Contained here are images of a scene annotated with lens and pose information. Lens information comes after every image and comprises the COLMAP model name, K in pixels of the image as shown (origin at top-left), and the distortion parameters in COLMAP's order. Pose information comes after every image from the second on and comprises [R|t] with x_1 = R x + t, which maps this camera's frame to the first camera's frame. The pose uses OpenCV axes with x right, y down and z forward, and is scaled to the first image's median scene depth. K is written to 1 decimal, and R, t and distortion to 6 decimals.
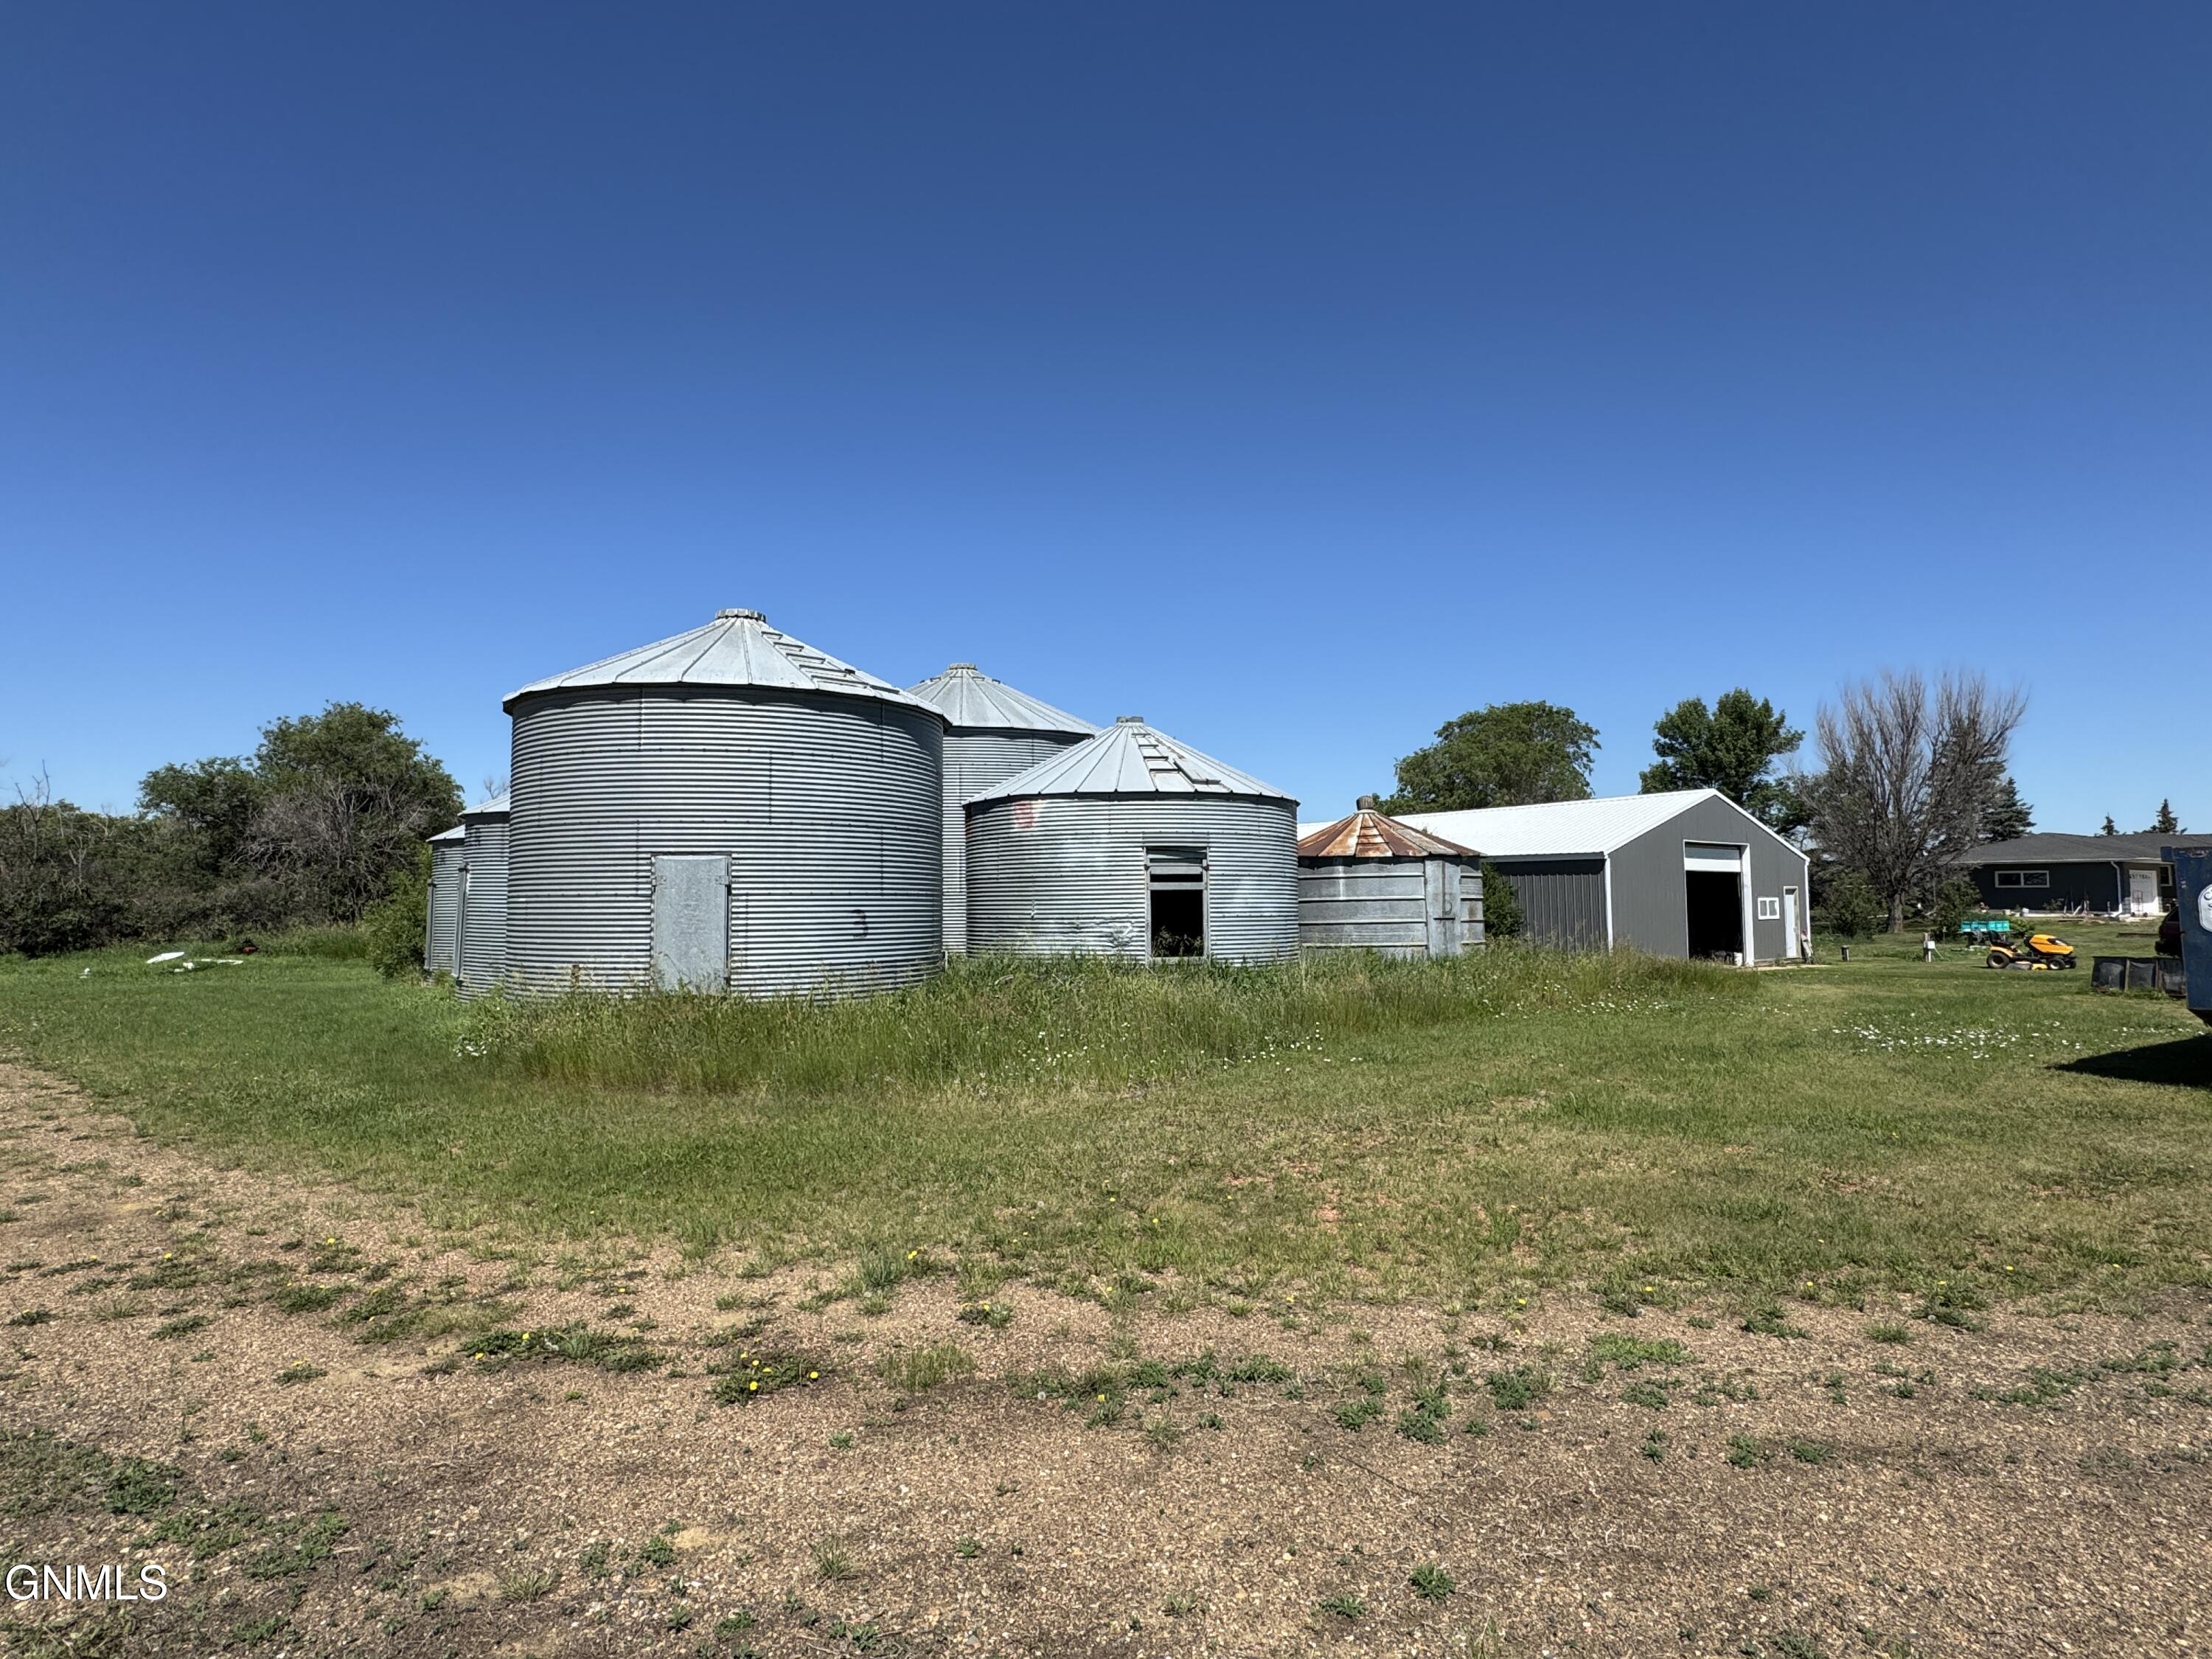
lens RADIAL K [[1160.8, 0, 1105.5], [0, 1160.8, 835.7], [0, 0, 1]] dist [0.002770, 0.000722]
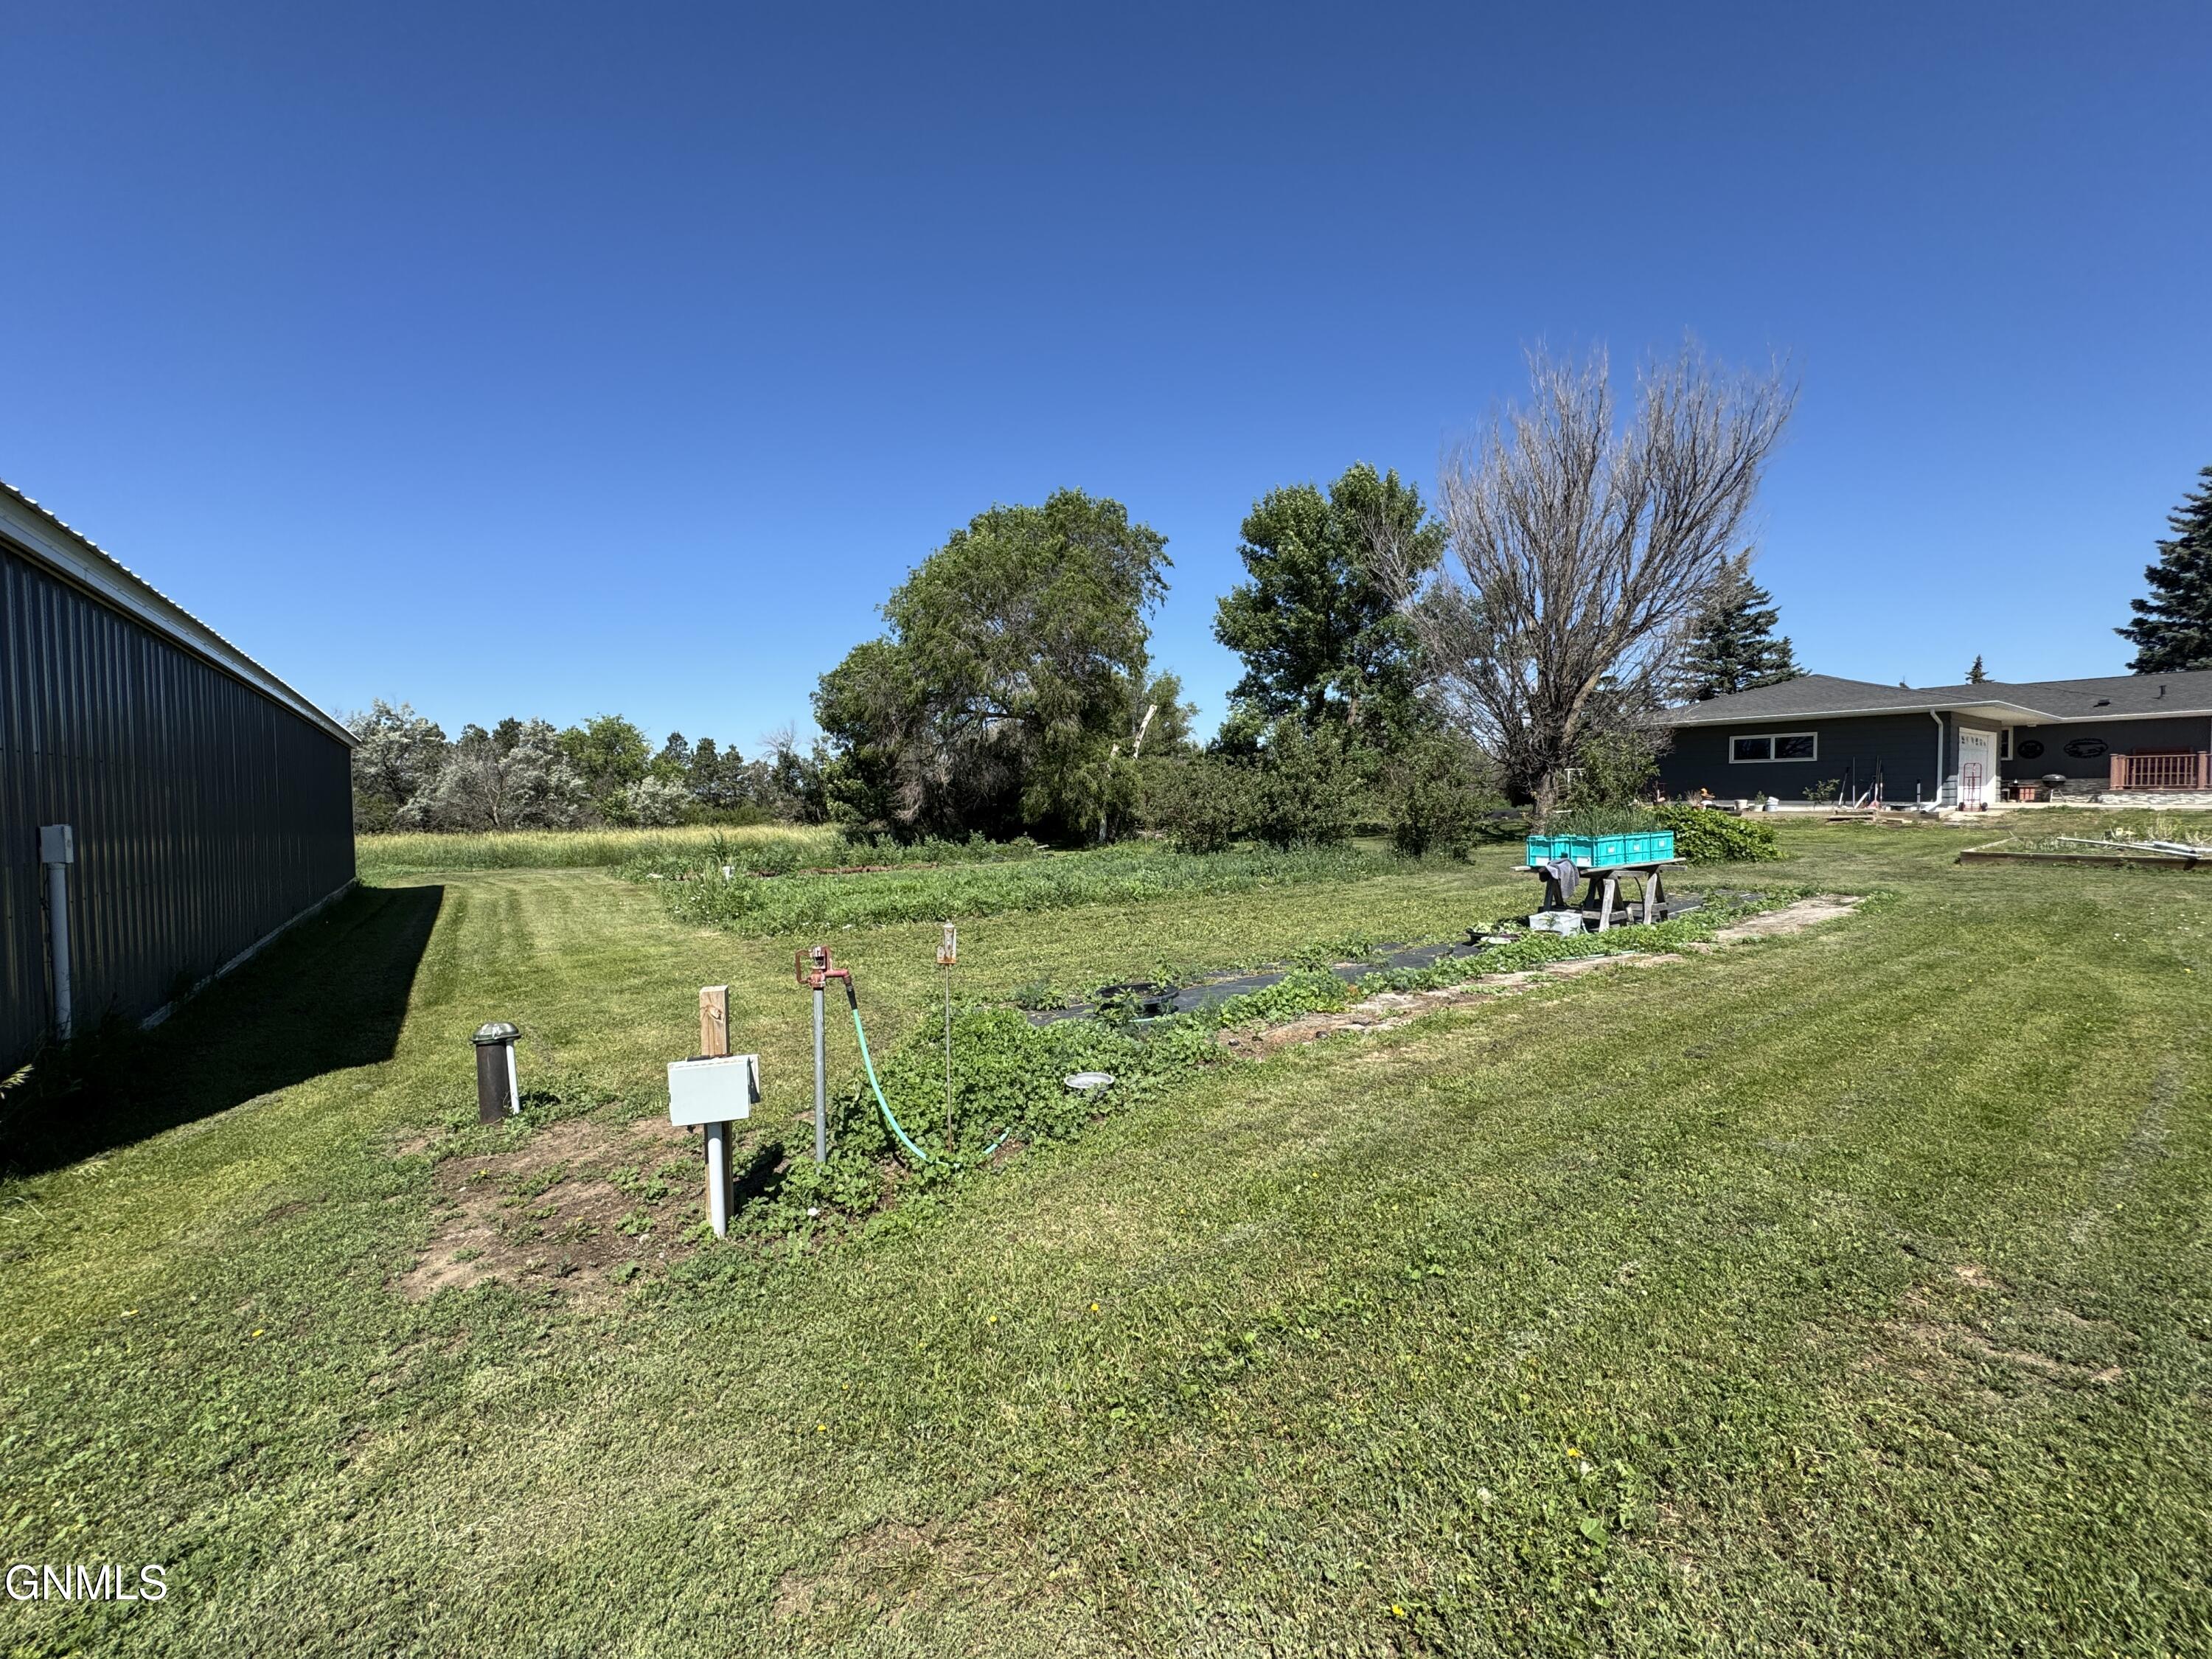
lens RADIAL K [[885.2, 0, 1111.3], [0, 885.2, 820.7], [0, 0, 1]] dist [0.000252, -0.000021]
pose [[0.999968, -0.007289, -0.003226, 0.464740], [0.007535, 0.996414, 0.084277, 0.034560], [0.002600, -0.084298, 0.996437, 0.560897]]
